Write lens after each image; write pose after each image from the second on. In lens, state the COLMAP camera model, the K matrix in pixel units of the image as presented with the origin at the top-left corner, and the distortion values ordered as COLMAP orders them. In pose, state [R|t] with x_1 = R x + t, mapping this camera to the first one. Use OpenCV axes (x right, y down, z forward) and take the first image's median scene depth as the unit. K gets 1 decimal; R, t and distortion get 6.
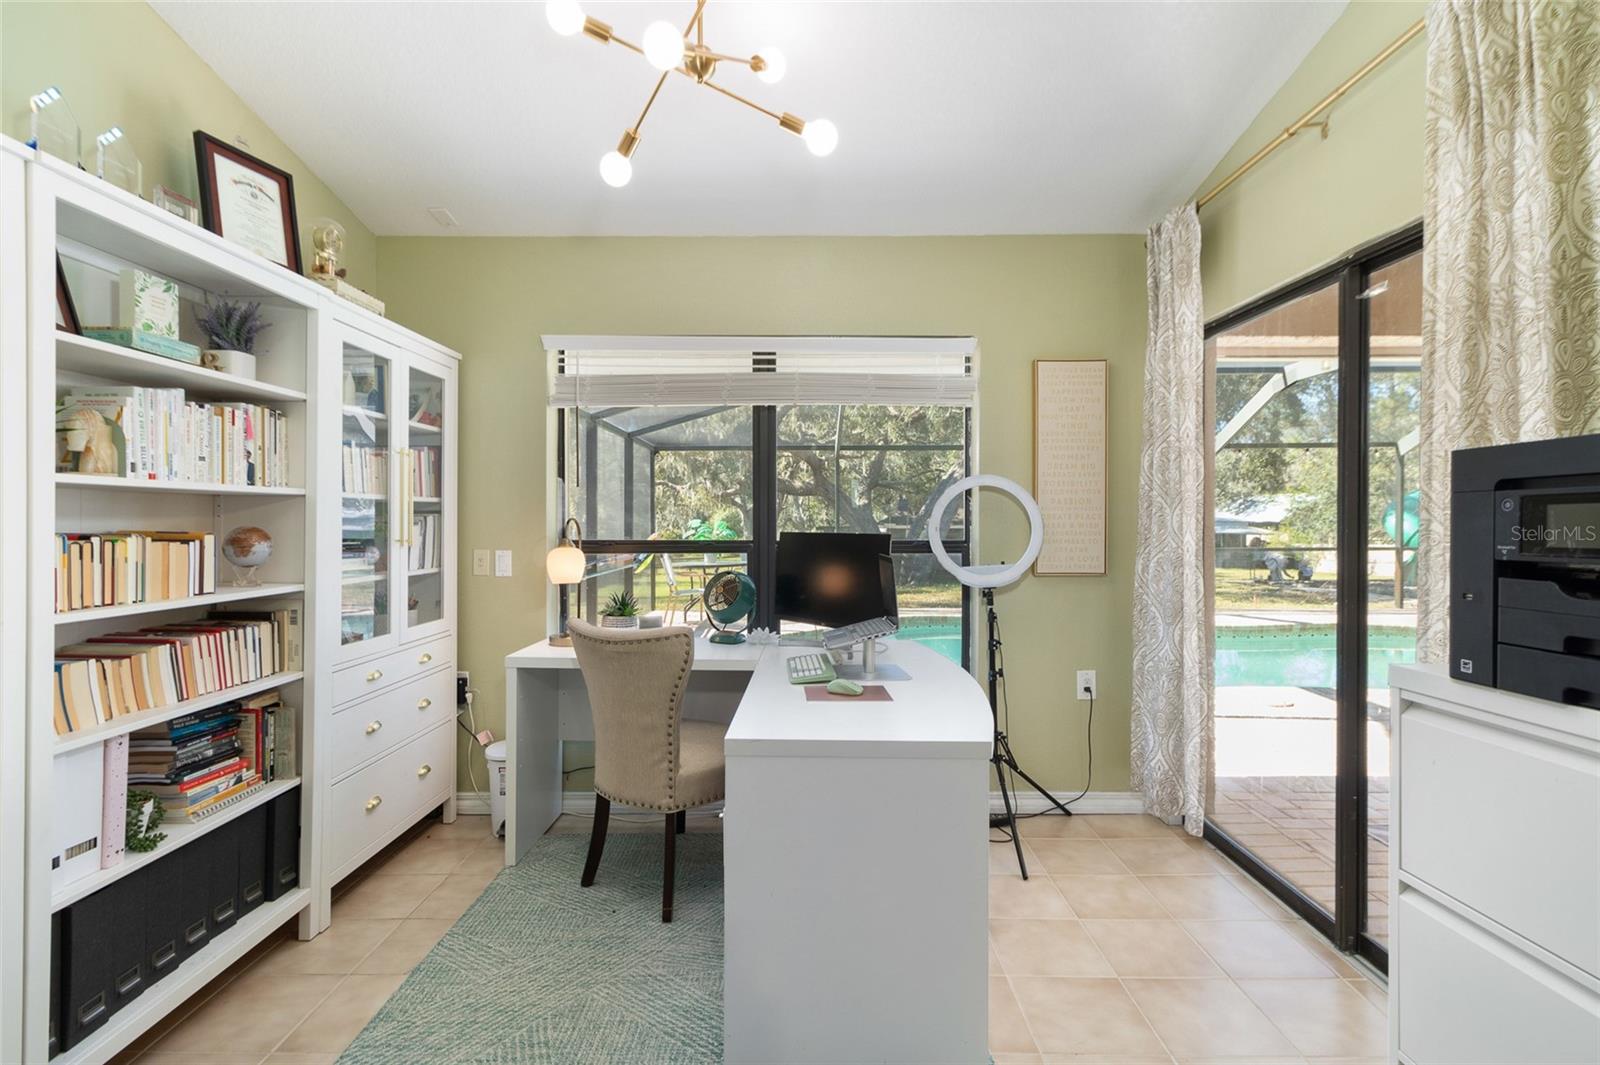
lens RADIAL K [[785.5, 0, 796.4], [0, 785.5, 527.0], [0, 0, 1]] dist [-0.000367, -0.000069]
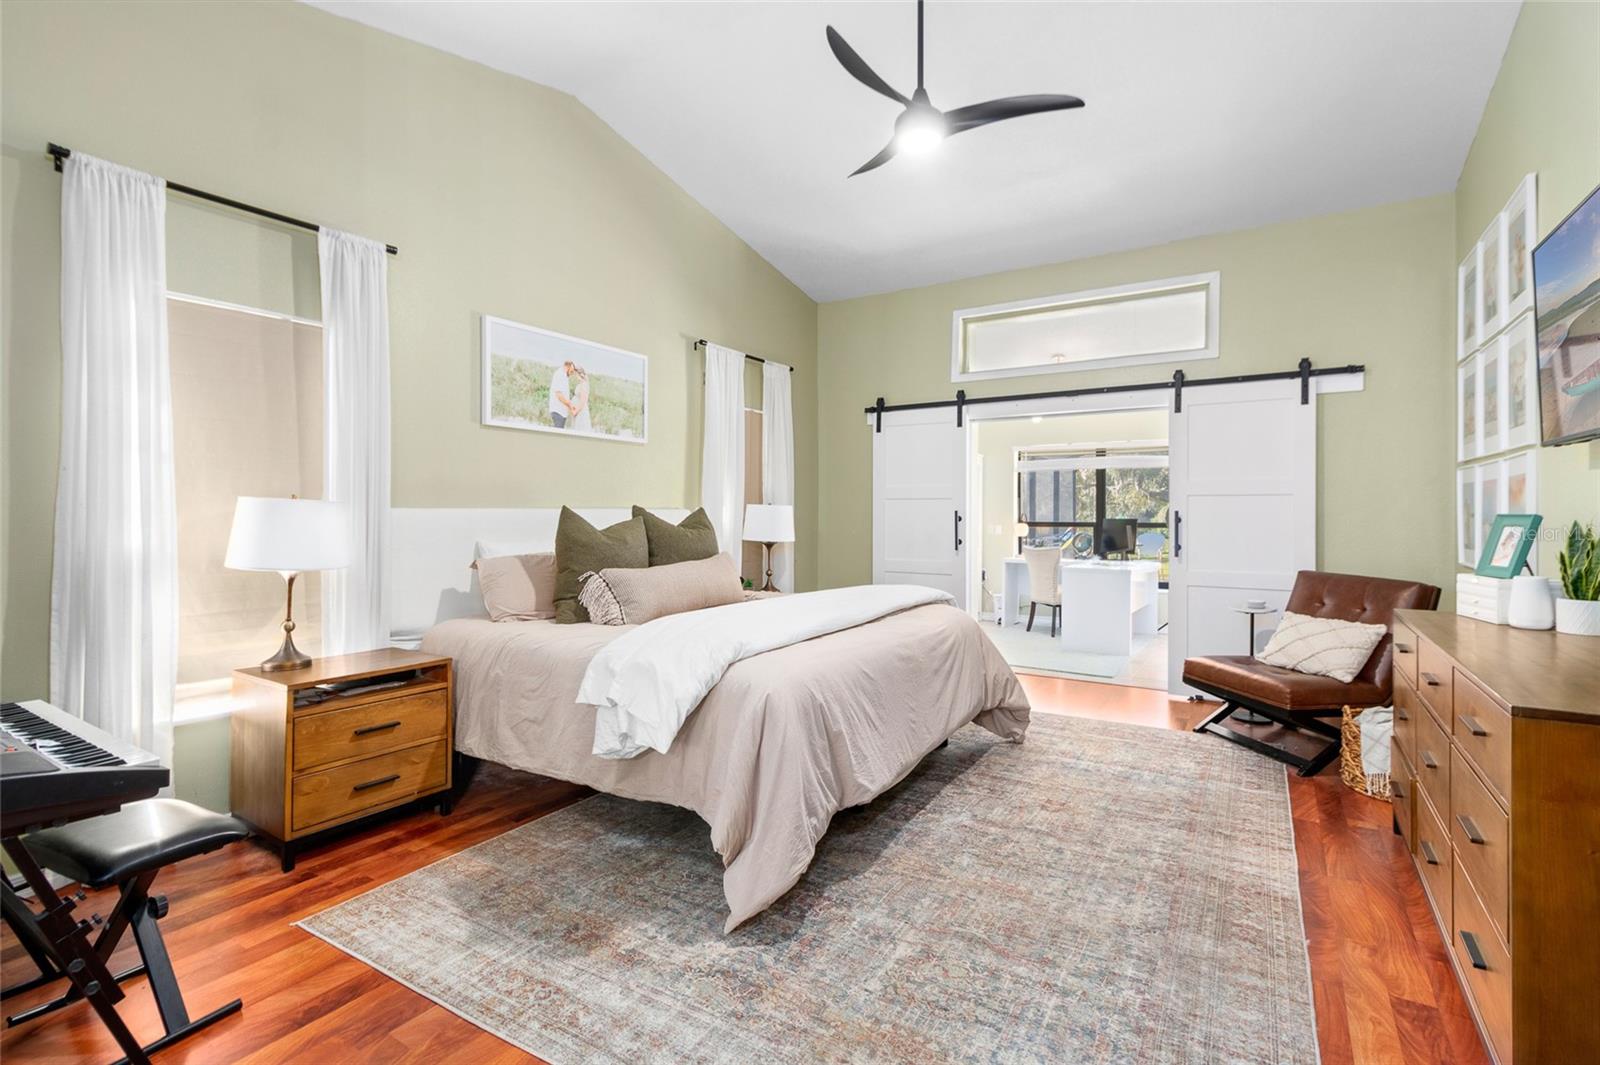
lens RADIAL K [[745.9, 0, 804.5], [0, 745.9, 503.8], [0, 0, 1]] dist [0.001363, -0.000435]
pose [[0.844046, 0.003387, -0.536260, 0.439288], [-0.004987, 0.999986, -0.001532, -0.035709], [0.536247, 0.003967, 0.844052, -1.519310]]
